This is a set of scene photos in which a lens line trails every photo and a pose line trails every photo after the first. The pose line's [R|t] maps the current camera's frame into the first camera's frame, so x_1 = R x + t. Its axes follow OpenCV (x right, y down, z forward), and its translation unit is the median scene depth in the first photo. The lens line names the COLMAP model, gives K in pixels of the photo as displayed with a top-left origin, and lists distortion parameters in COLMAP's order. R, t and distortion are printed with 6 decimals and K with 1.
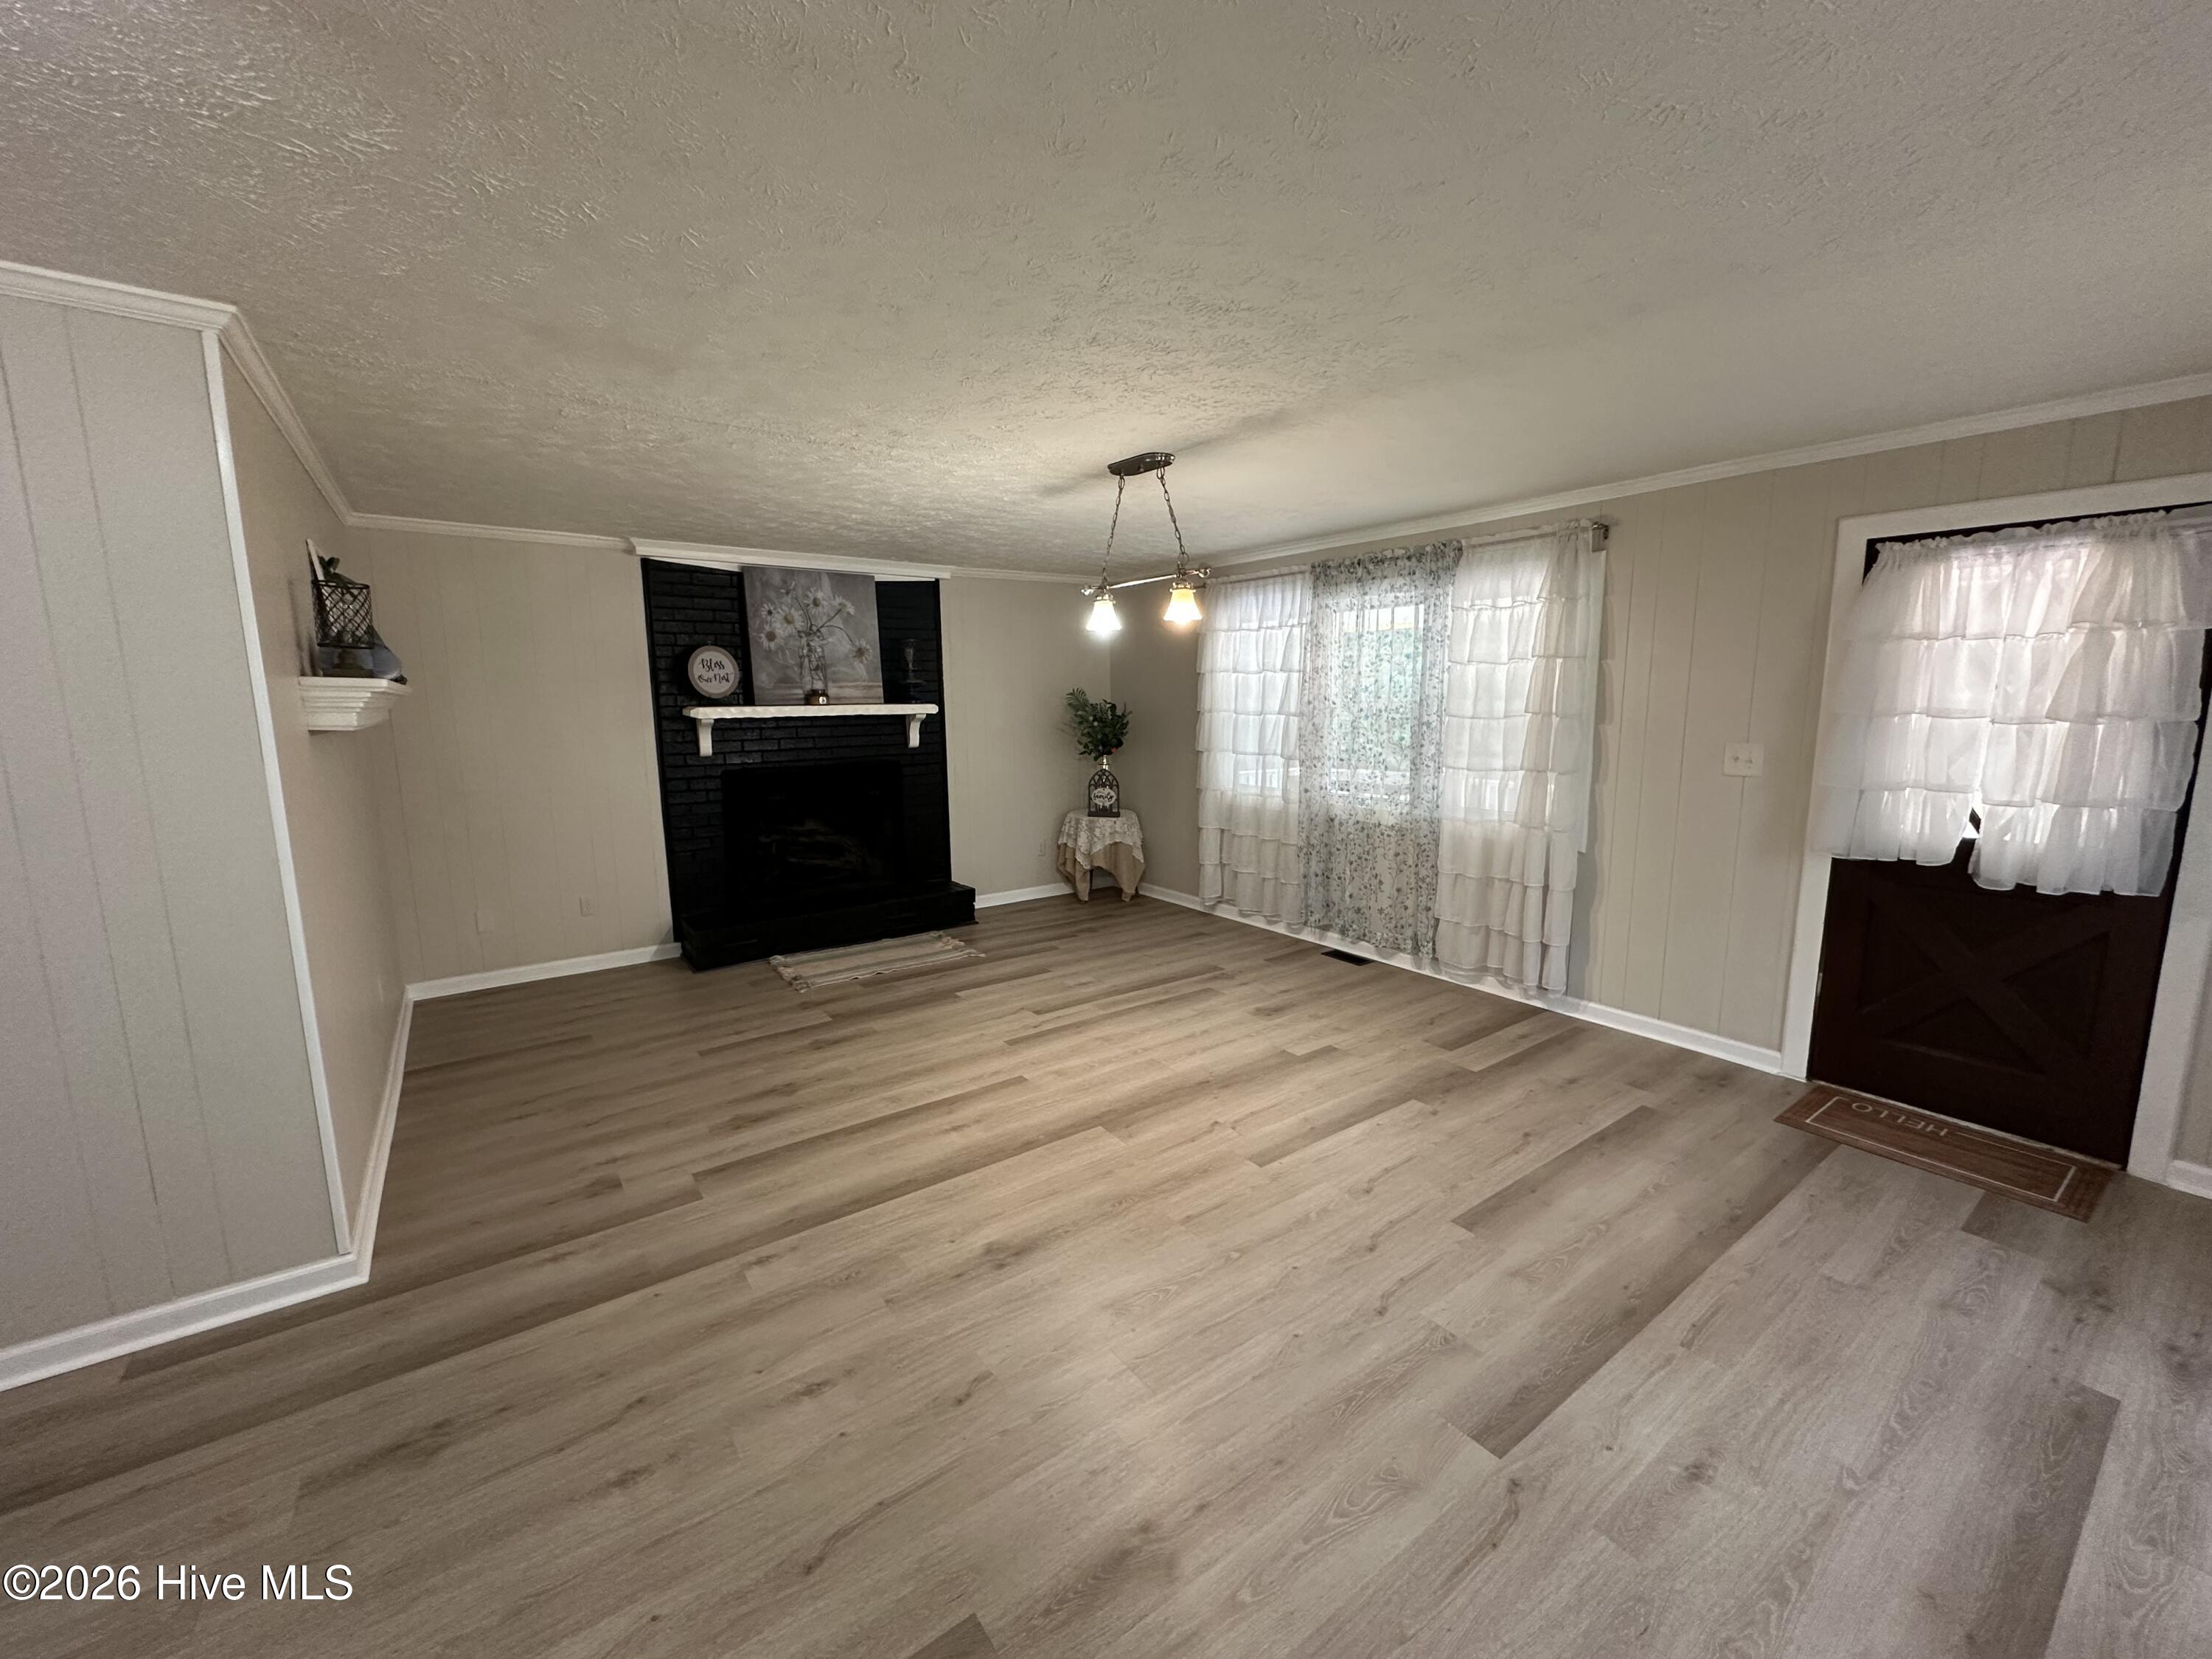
lens RADIAL K [[882.5, 0, 1106.8], [0, 882.5, 828.4], [0, 0, 1]] dist [-0.007216, 0.000945]
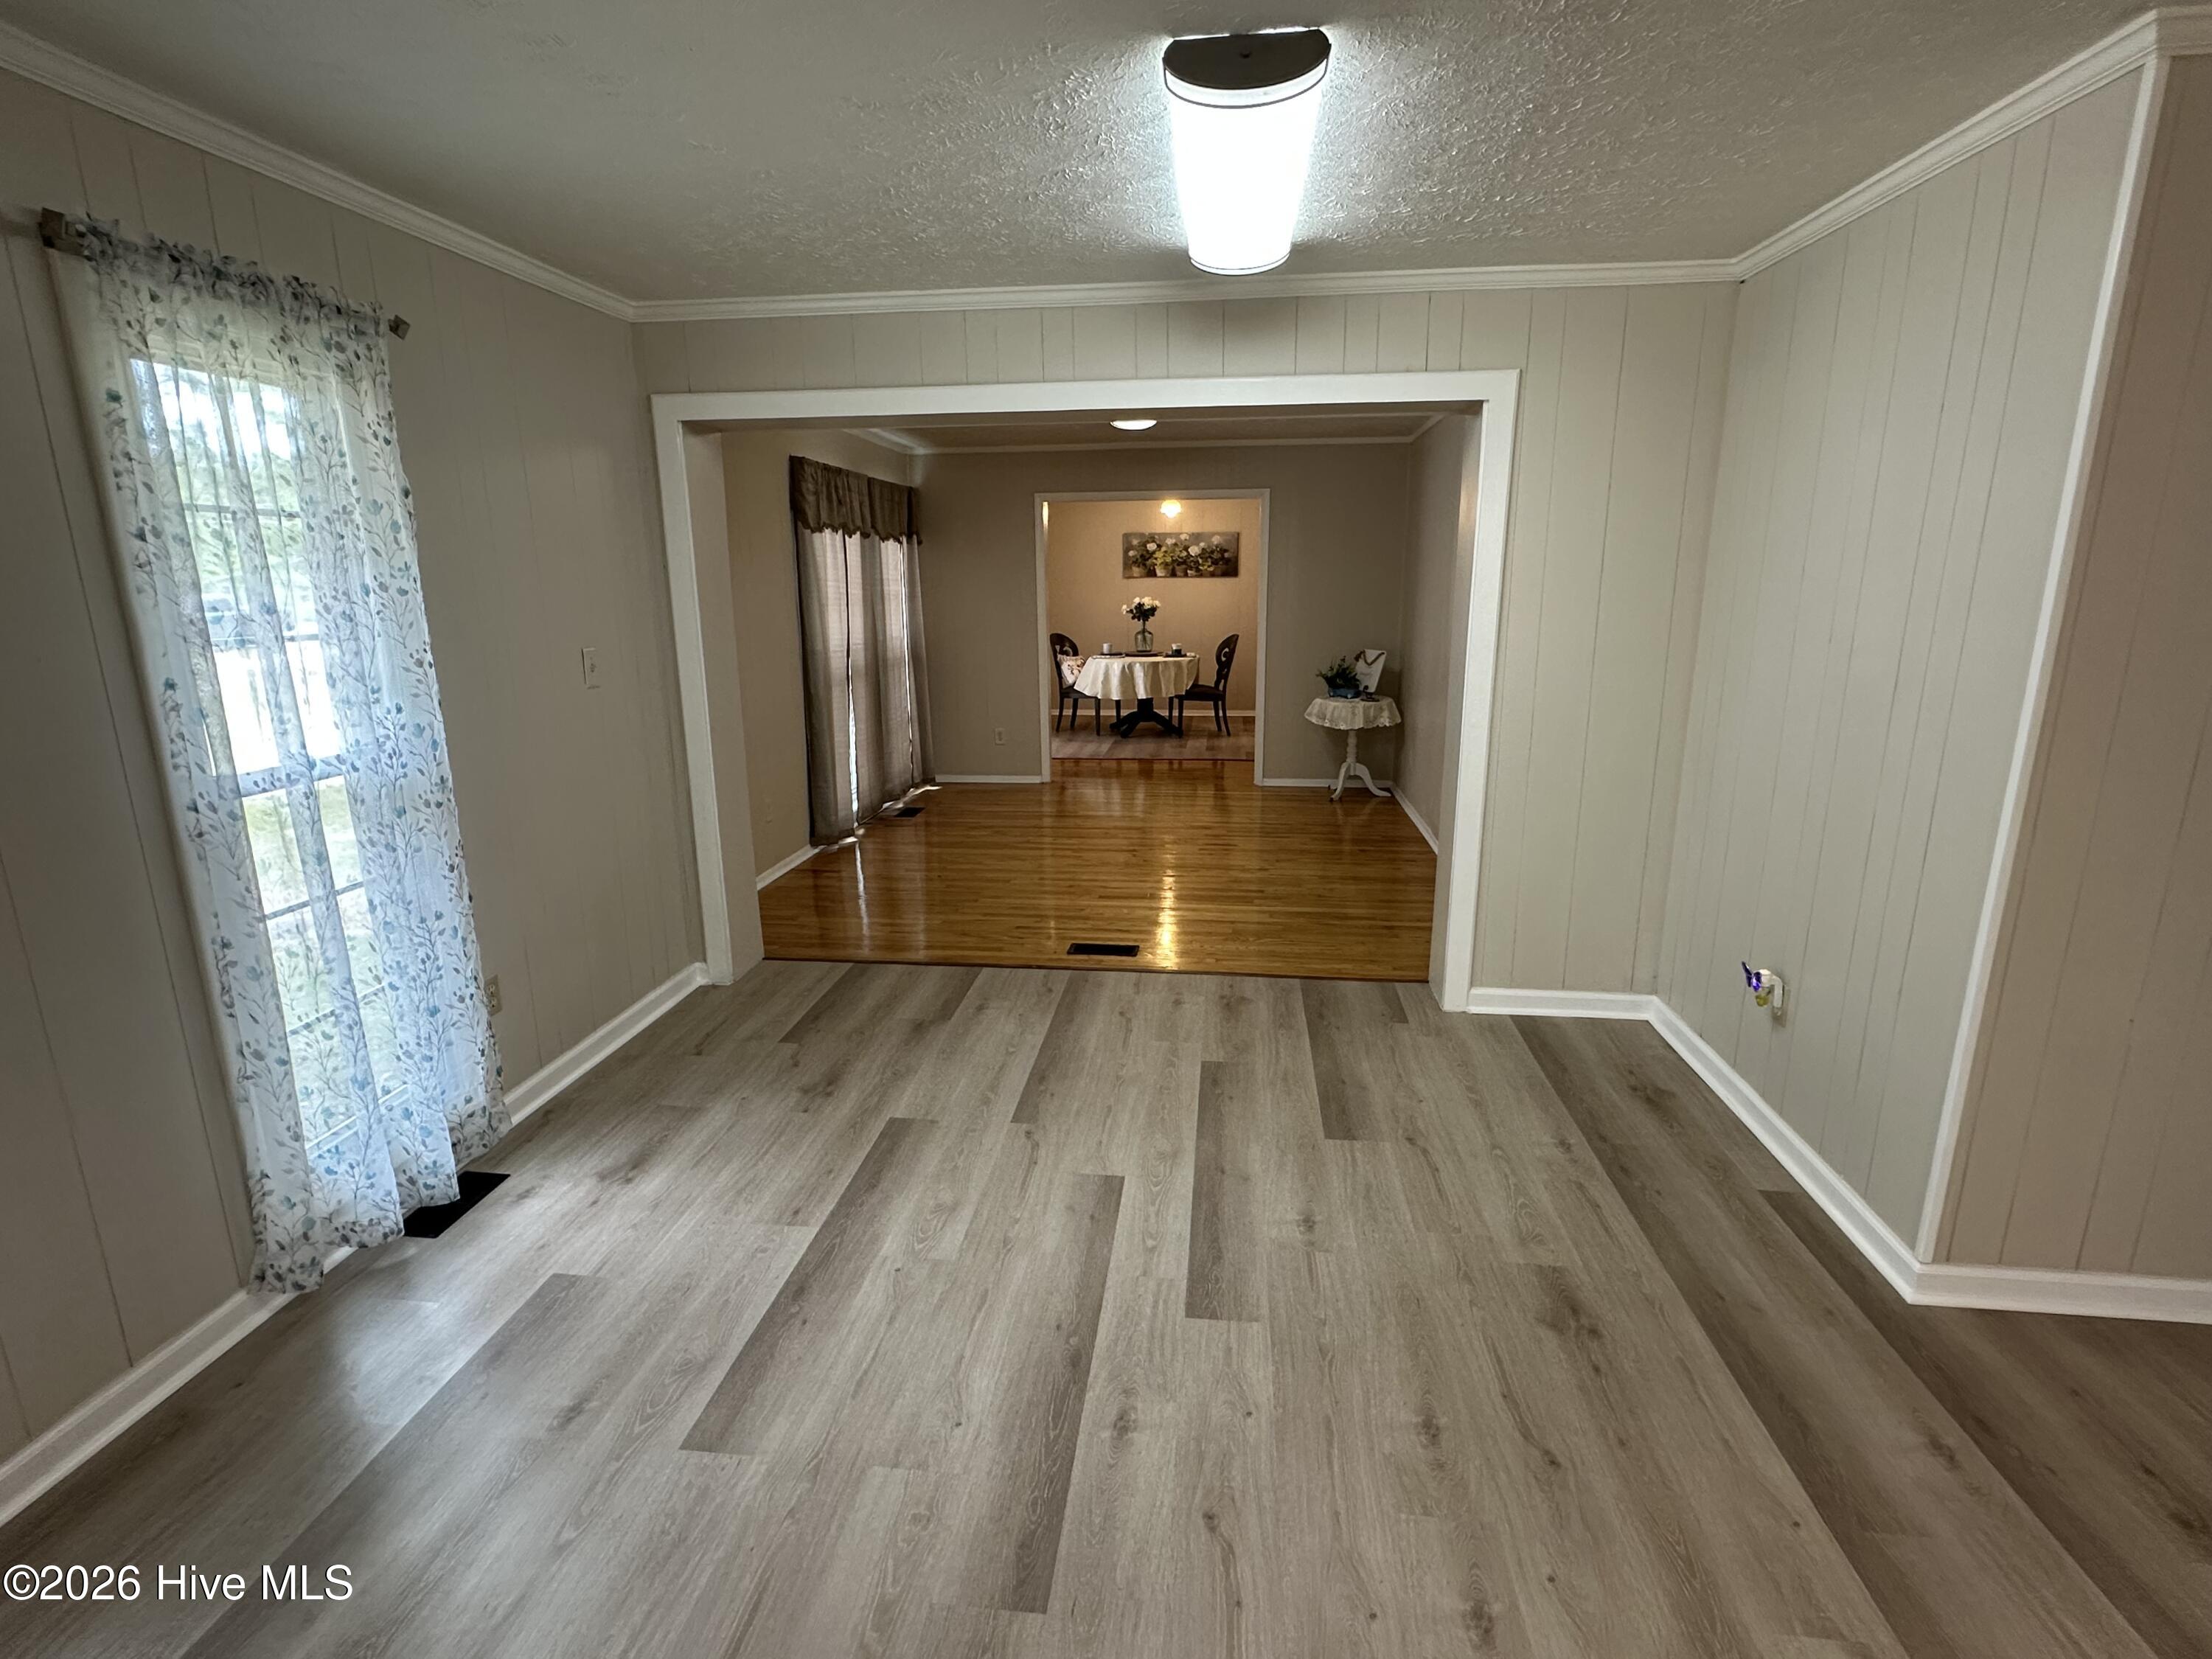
lens RADIAL K [[1071.0, 0, 1103.6], [0, 1071.0, 825.7], [0, 0, 1]] dist [0.000957, -0.000910]
pose [[-0.677454, 0.181878, -0.712725, 0.325032], [-0.097089, 0.938361, 0.331742, -0.171840], [0.729130, 0.293937, -0.618038, 1.083245]]
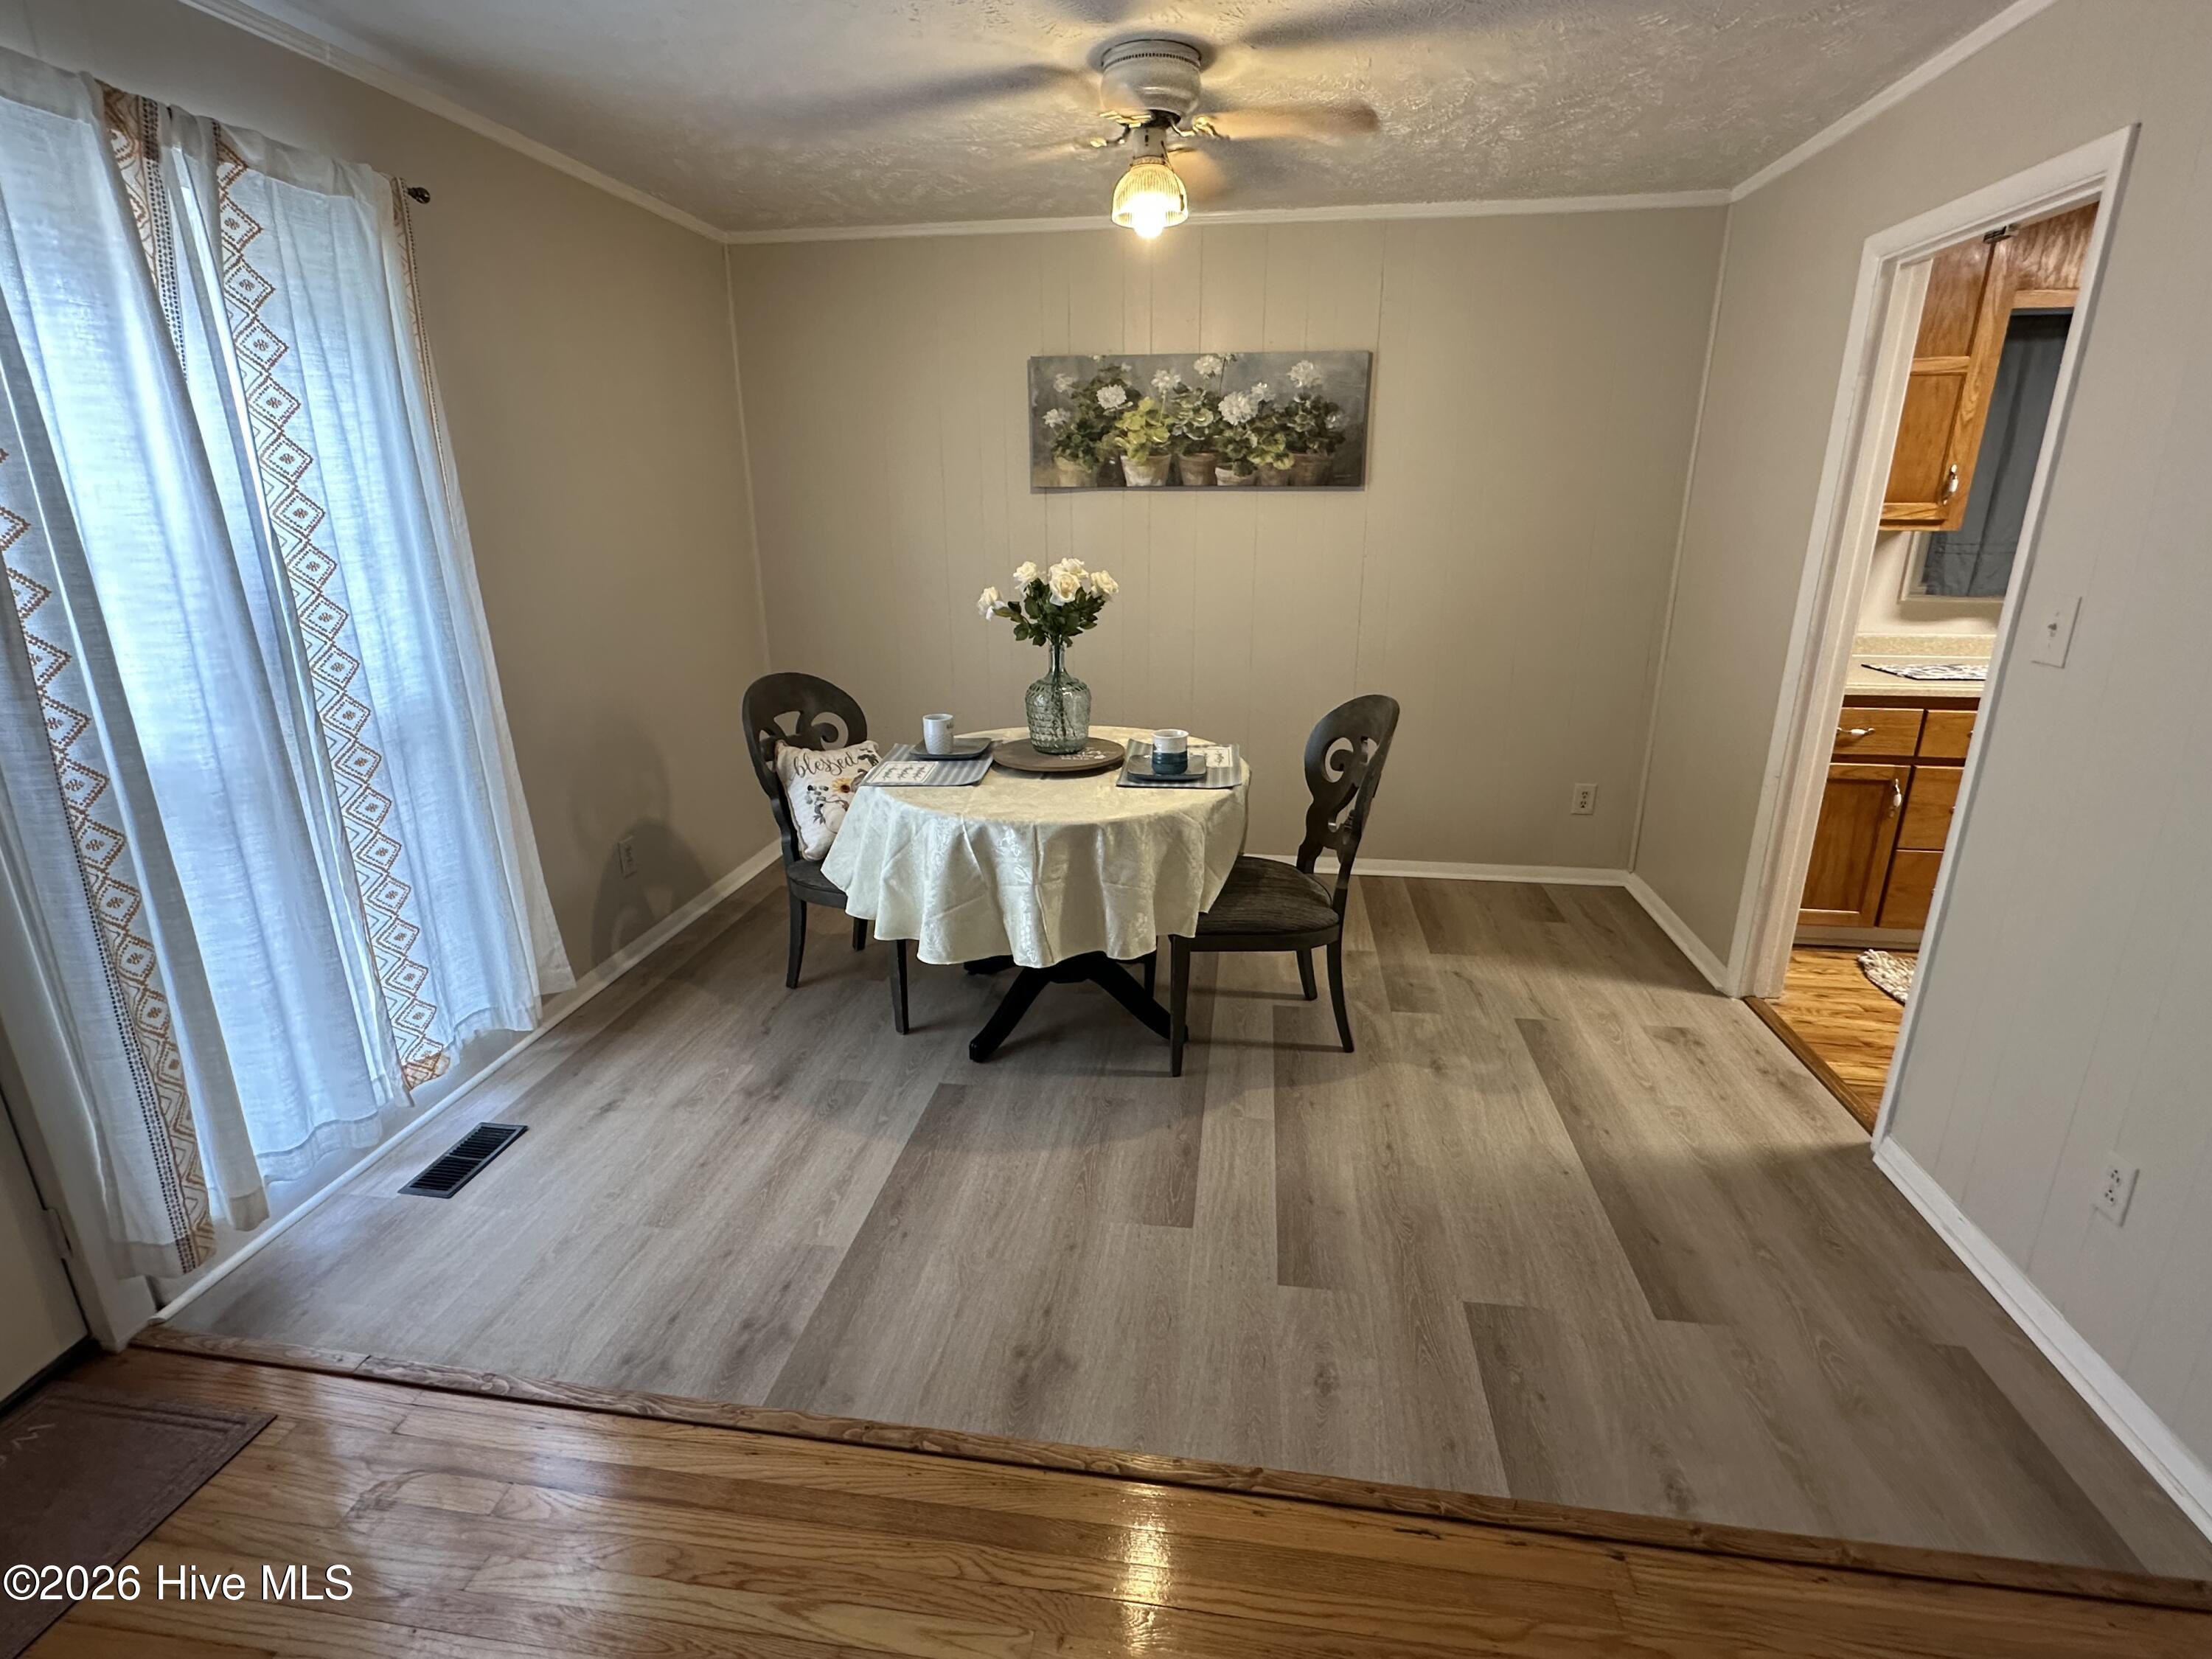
lens RADIAL K [[1071.0, 0, 1108.2], [0, 1071.0, 828.7], [0, 0, 1]] dist [0.000957, -0.000910]
pose [[-0.697146, 0.229610, -0.679166, -2.681983], [-0.094125, 0.909813, 0.404204, 0.229104], [0.710724, 0.345715, -0.612660, -1.235664]]
